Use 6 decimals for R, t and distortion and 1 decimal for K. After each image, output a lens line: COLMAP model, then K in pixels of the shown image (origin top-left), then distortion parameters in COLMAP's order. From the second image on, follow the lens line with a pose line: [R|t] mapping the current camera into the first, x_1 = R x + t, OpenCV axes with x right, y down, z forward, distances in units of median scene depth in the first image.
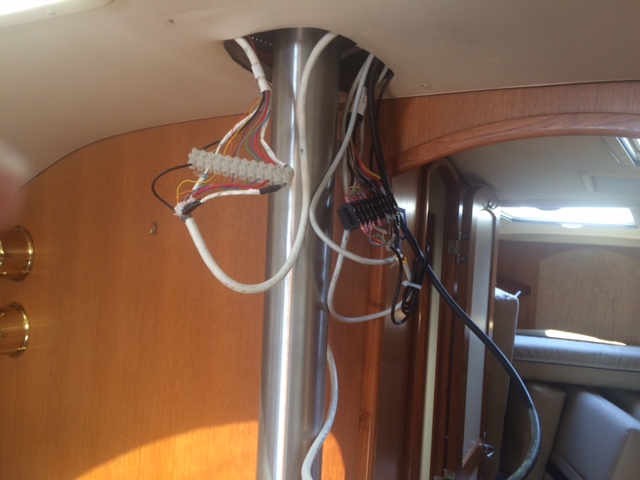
lens RADIAL K [[546.3, 0, 321.9], [0, 546.3, 240.2], [0, 0, 1]] dist [-0.009975, -0.004099]
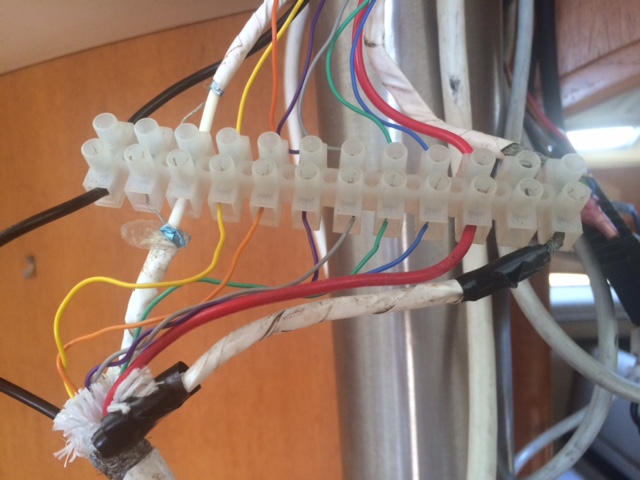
lens RADIAL K [[546.3, 0, 317.4], [0, 546.3, 240.6], [0, 0, 1]] dist [-0.009975, -0.004099]
pose [[0.980363, -0.132638, 0.145932, -0.189934], [0.116415, 0.986564, 0.114623, -0.134602], [-0.159175, -0.095383, 0.982632, 0.774278]]
